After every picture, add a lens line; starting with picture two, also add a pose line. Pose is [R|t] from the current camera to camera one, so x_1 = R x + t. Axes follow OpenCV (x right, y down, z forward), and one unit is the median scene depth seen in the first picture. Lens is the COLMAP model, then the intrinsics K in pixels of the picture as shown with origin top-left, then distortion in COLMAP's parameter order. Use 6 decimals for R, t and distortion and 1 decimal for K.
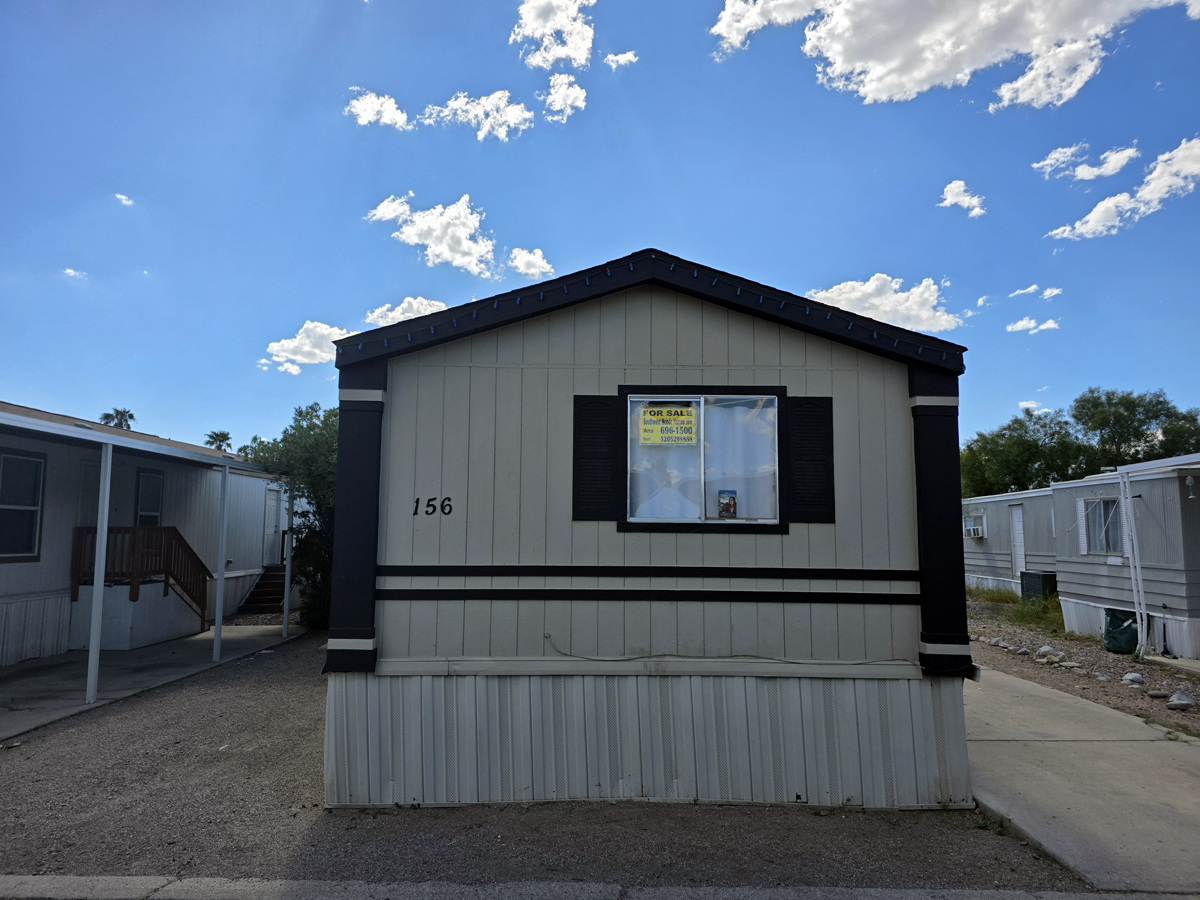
lens RADIAL K [[780.7, 0, 569.1], [0, 780.7, 442.3], [0, 0, 1]] dist [0.063330, -0.022916]
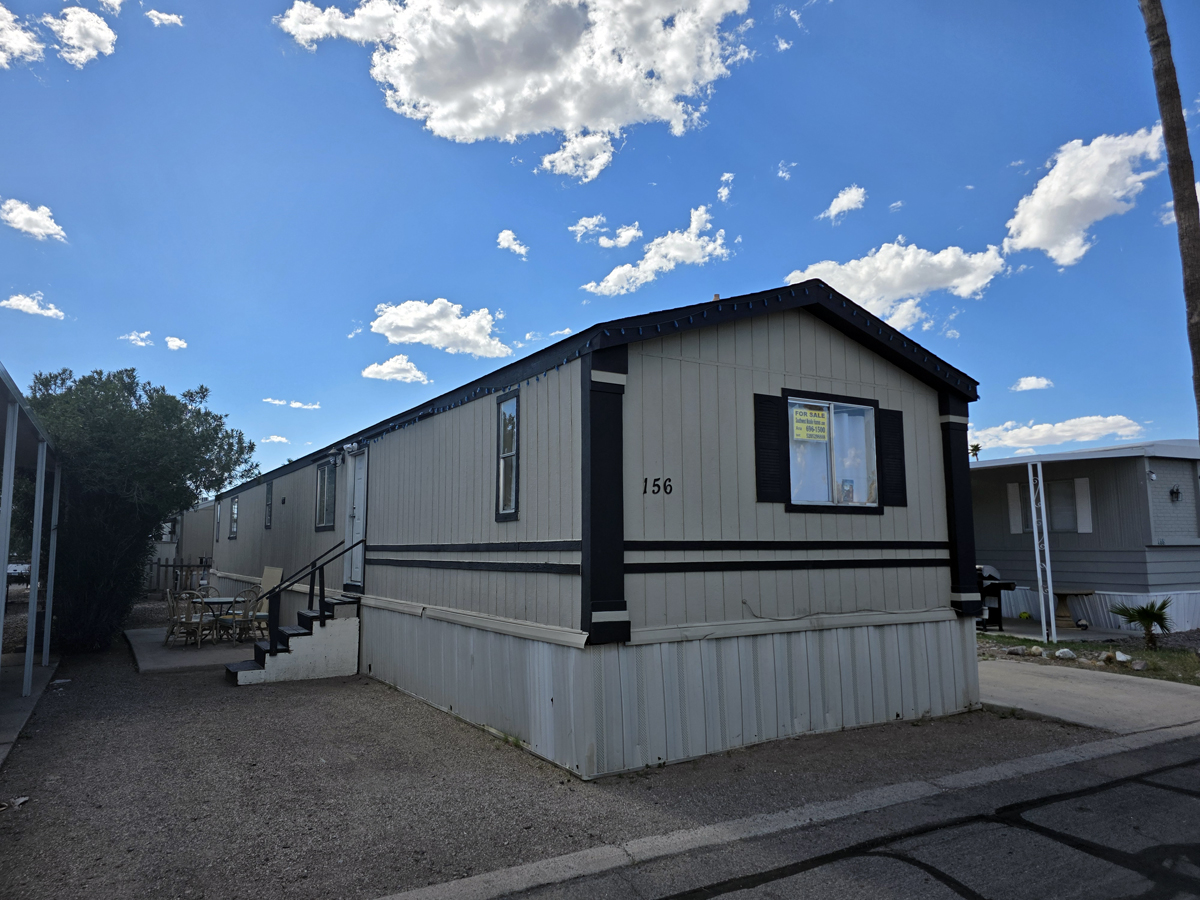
lens RADIAL K [[780.7, 0, 556.7], [0, 780.7, 438.7], [0, 0, 1]] dist [0.063330, -0.022916]
pose [[0.867545, 0.054732, 0.494337, -0.841553], [-0.047446, 0.998501, -0.027286, 0.053640], [-0.495090, 0.000217, 0.868842, 0.138895]]
